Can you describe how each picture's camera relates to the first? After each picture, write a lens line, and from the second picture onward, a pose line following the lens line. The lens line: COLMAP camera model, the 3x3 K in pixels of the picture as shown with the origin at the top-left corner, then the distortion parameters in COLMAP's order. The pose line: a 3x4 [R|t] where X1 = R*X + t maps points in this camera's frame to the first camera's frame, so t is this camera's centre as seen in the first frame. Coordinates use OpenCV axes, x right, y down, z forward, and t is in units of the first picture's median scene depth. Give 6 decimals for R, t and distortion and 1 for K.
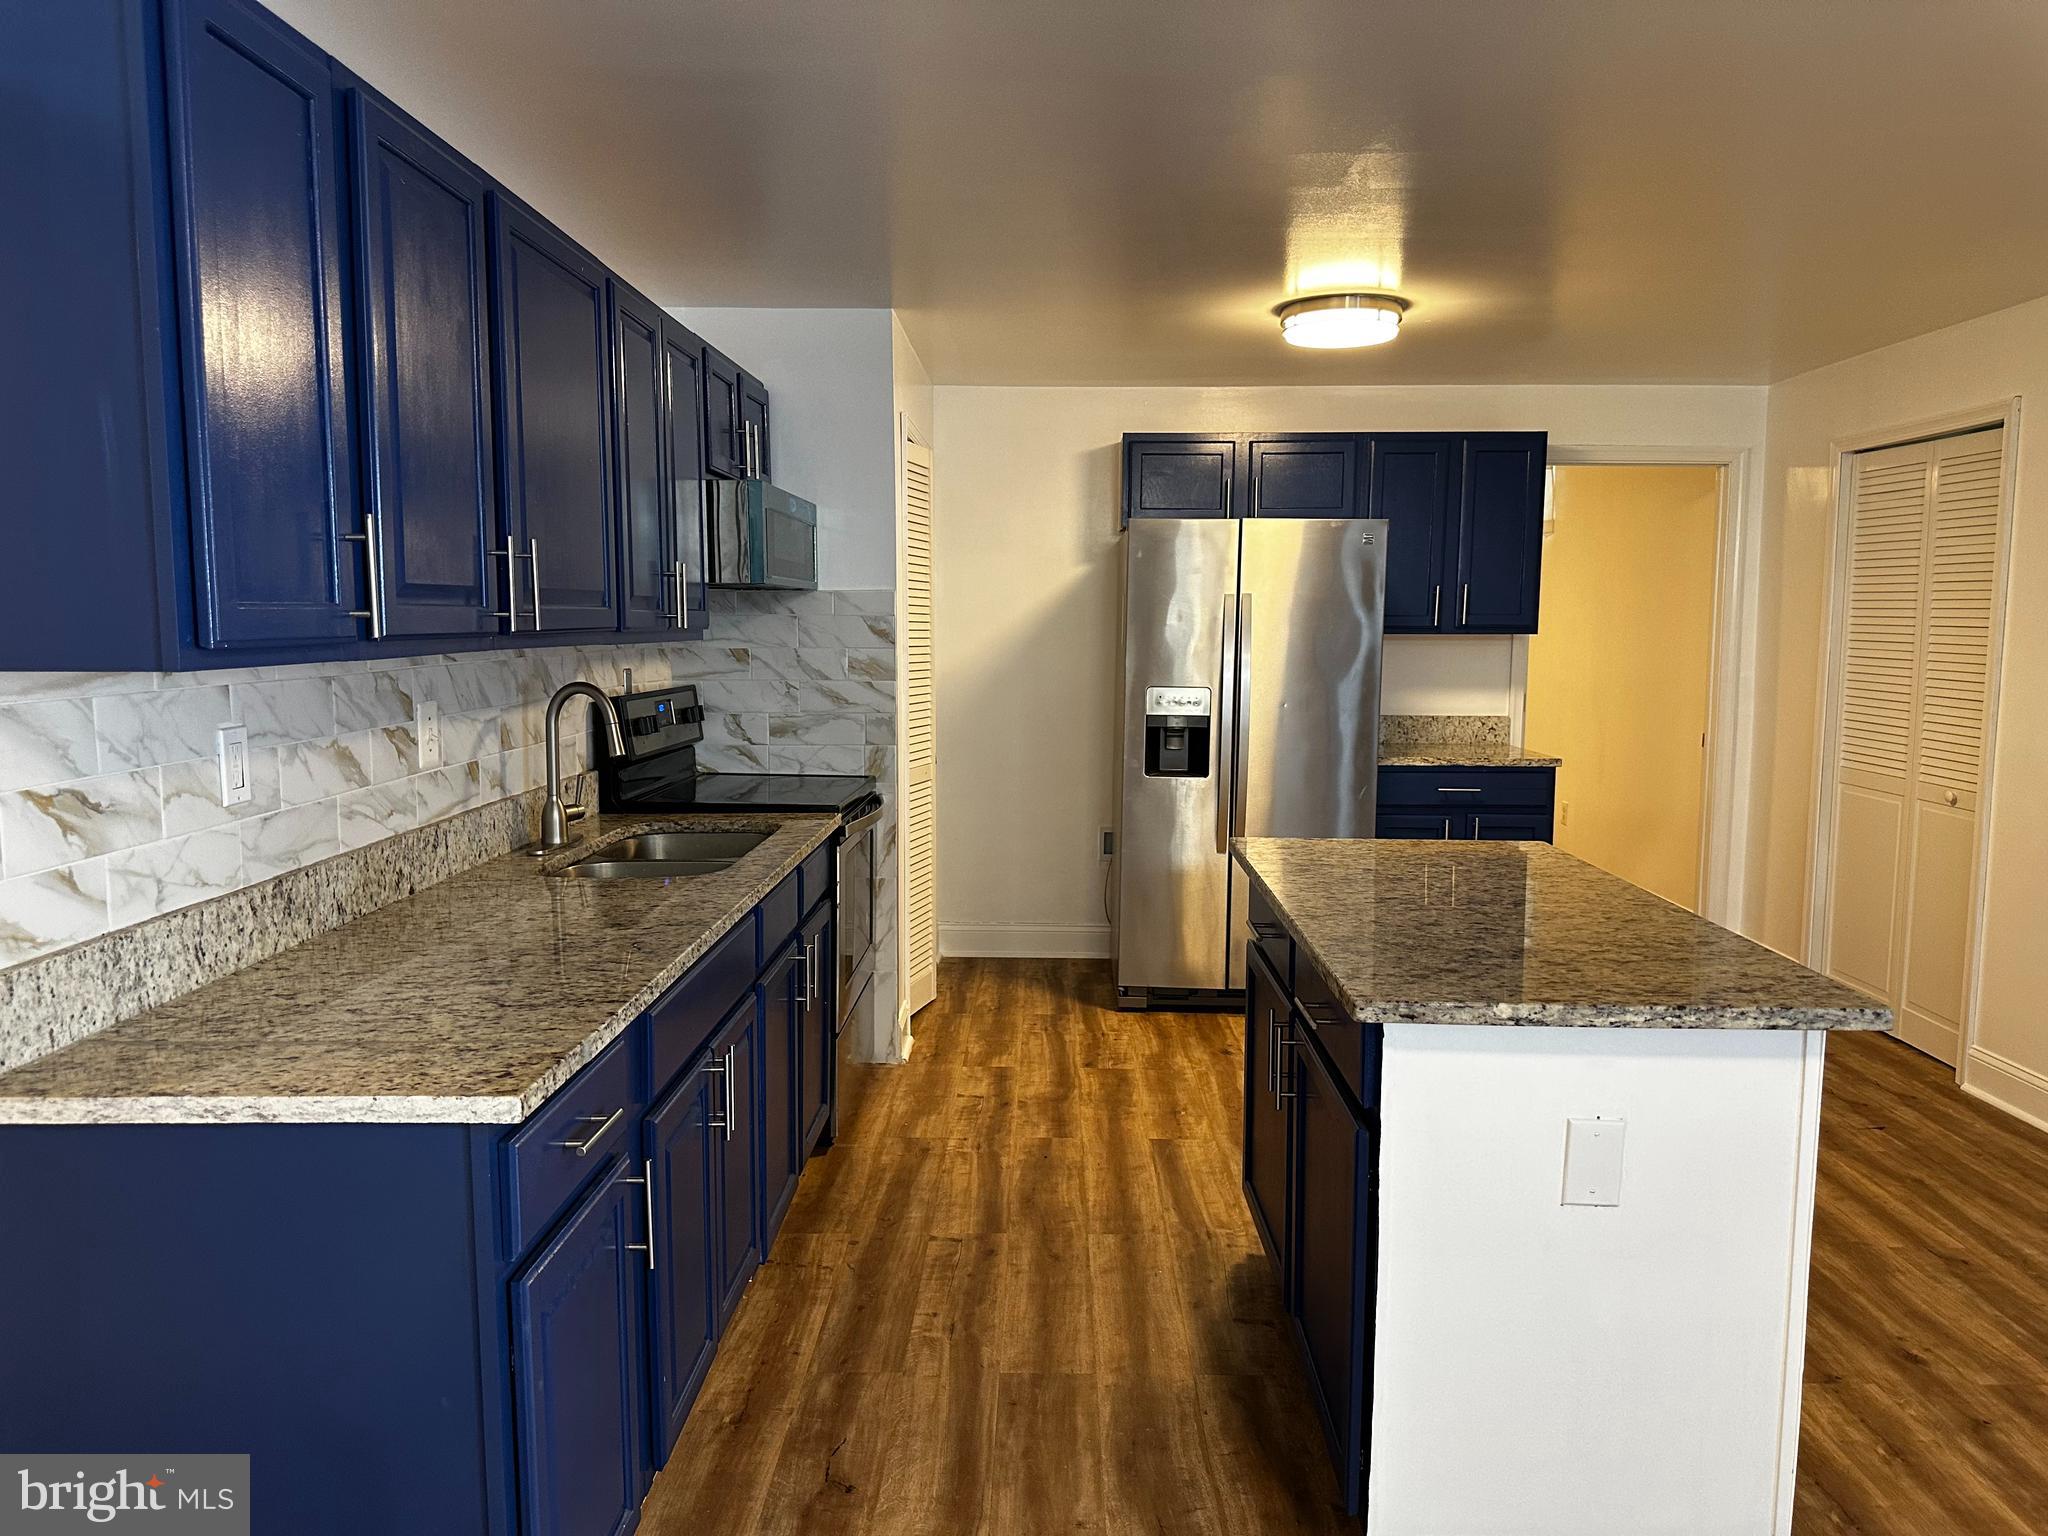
lens RADIAL K [[1426.2, 0, 1024.0], [0, 1426.2, 768.0], [0, 0, 1]] dist [0.138358, -0.232055]
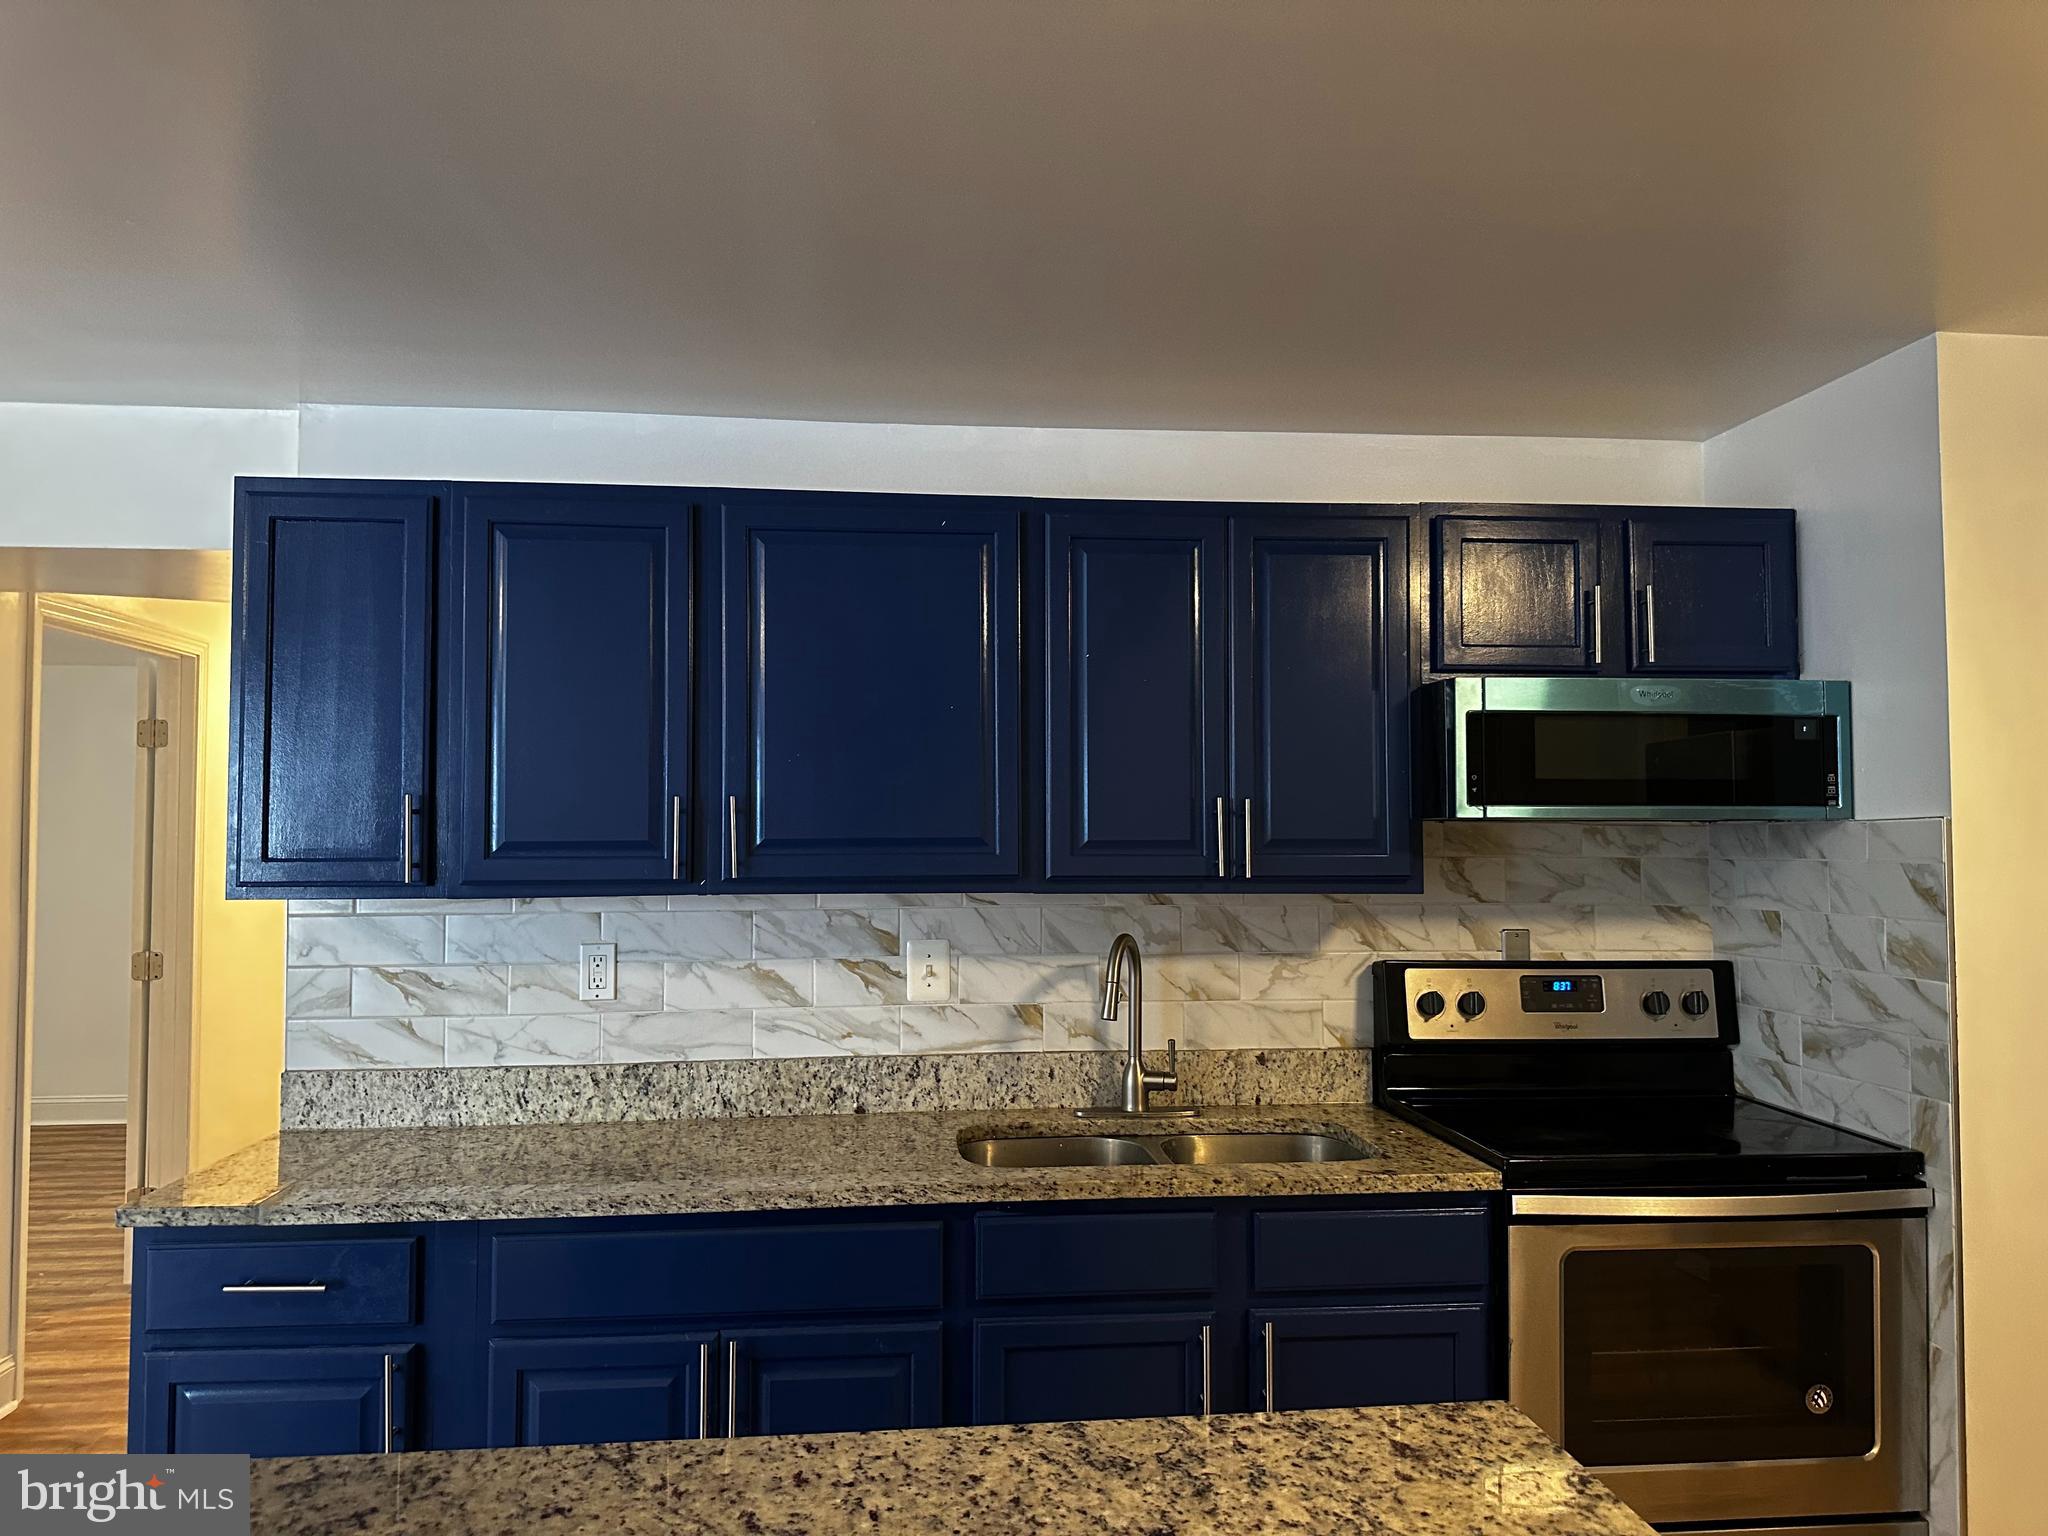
lens RADIAL K [[1426.2, 0, 1024.0], [0, 1426.2, 768.0], [0, 0, 1]] dist [0.138358, -0.232055]
pose [[0.121191, -0.048188, -0.991459, 0.434710], [-0.102664, 0.992856, -0.060805, -0.075645], [0.987306, 0.109156, 0.115378, 0.607343]]
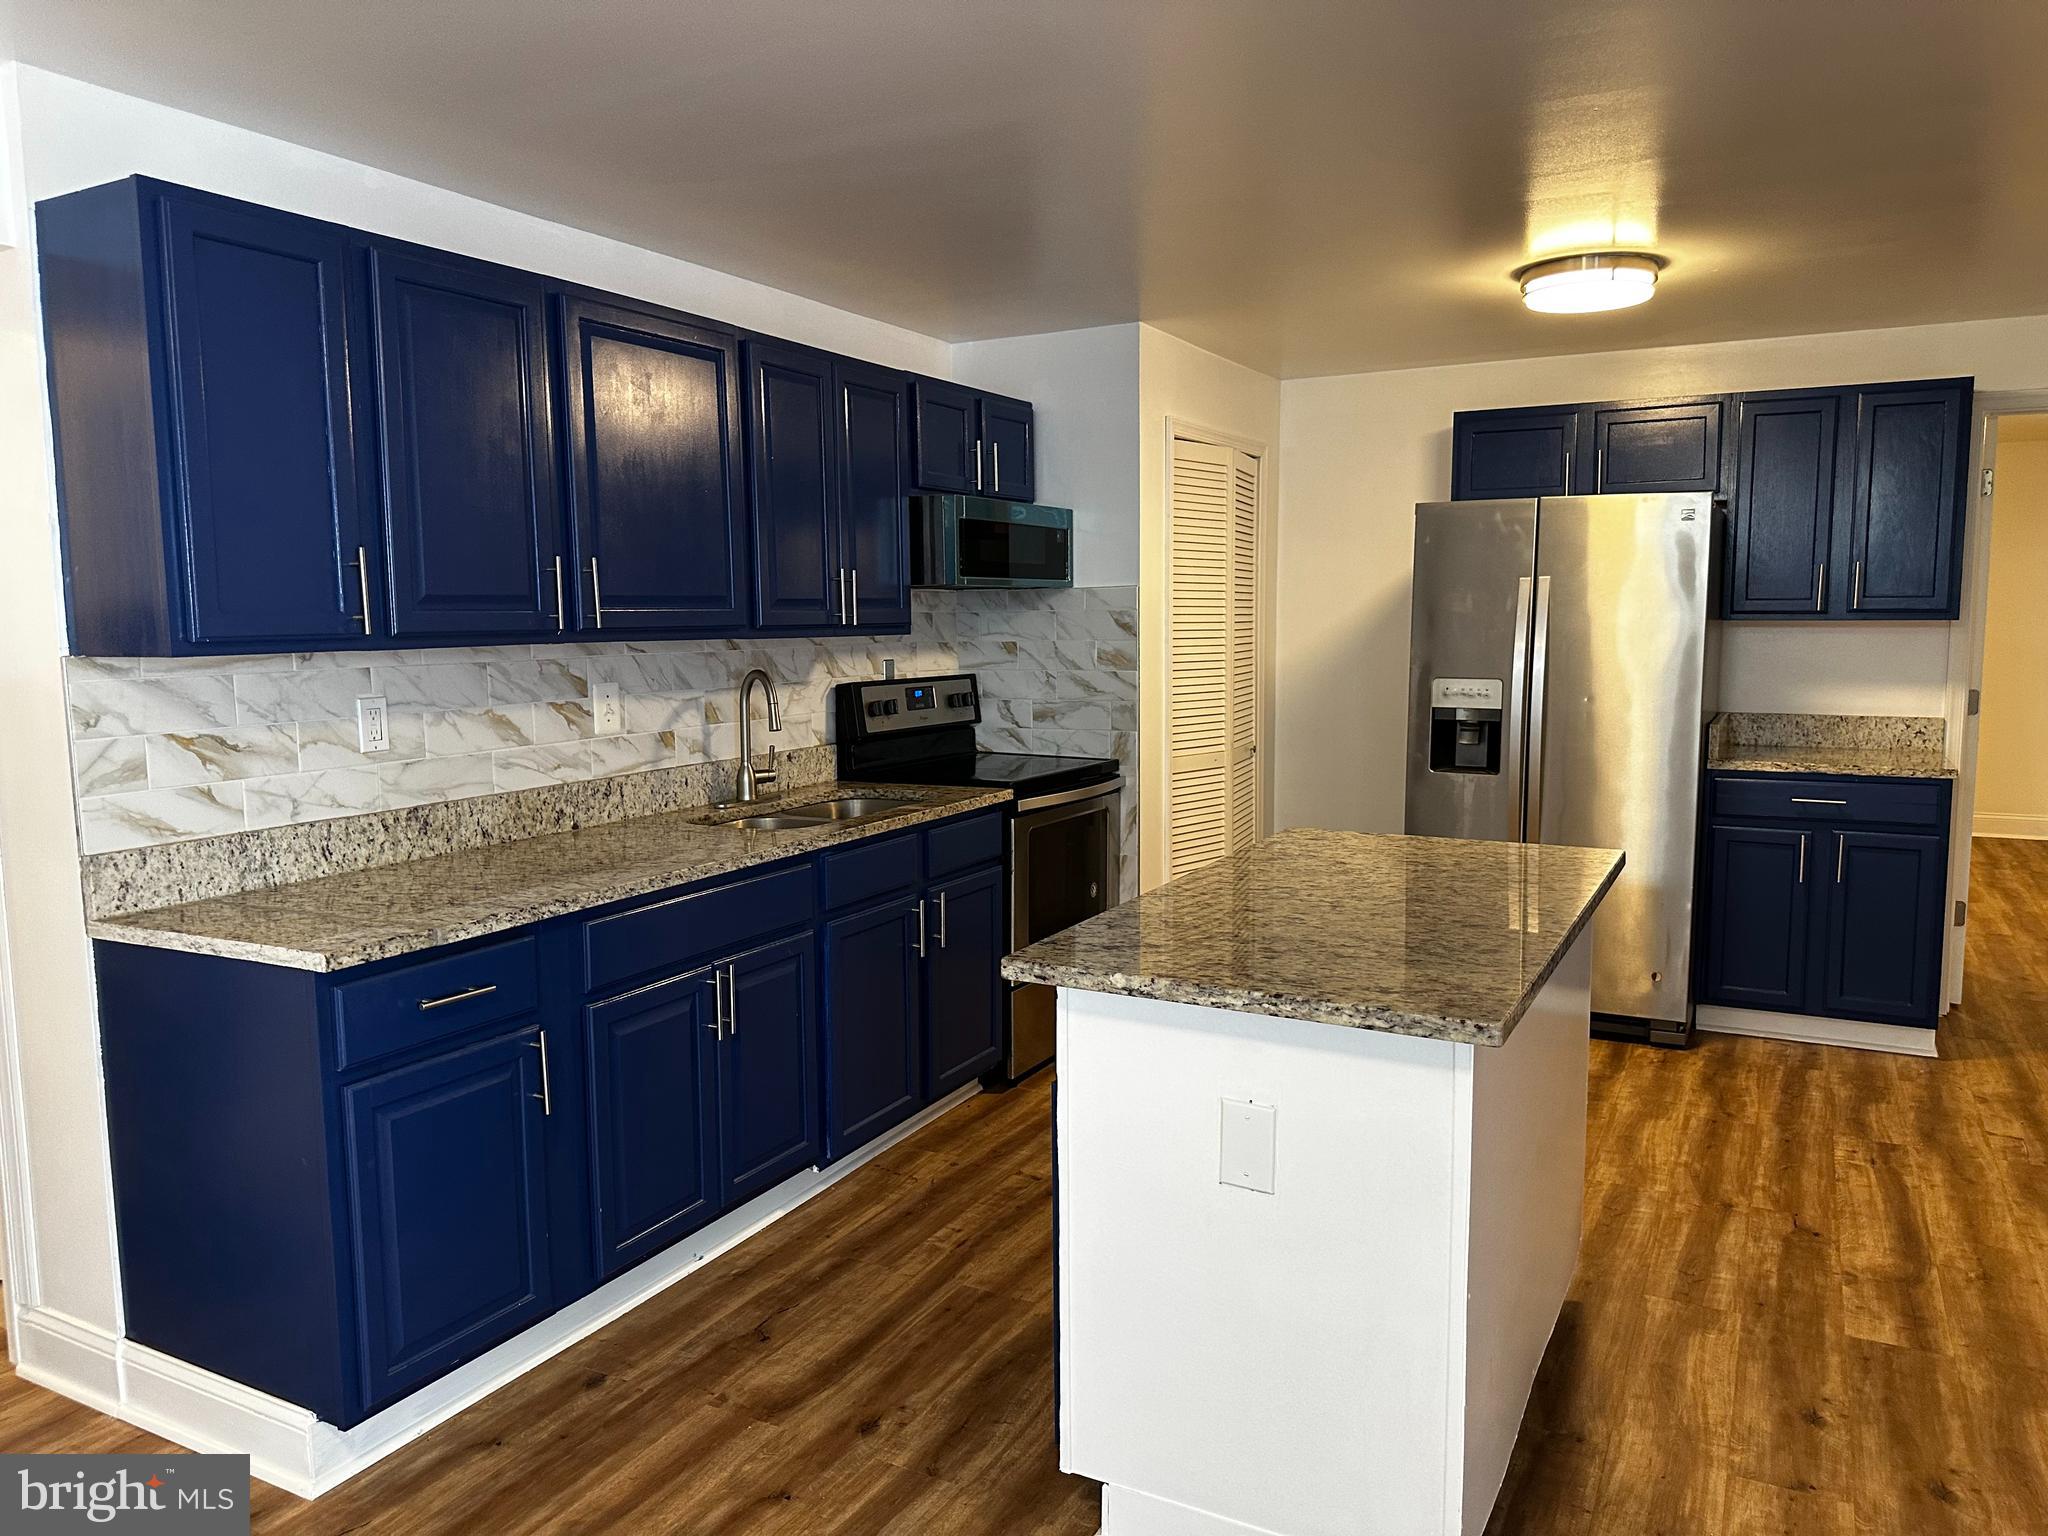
lens RADIAL K [[1417.2, 0, 1012.3], [0, 1417.2, 765.0], [0, 0, 1]] dist [0.196370, -0.421887]
pose [[0.888487, 0.036283, -0.457464, 0.328622], [-0.034464, 0.999330, 0.012325, -0.000536], [0.457605, 0.004816, 0.889143, 0.013775]]
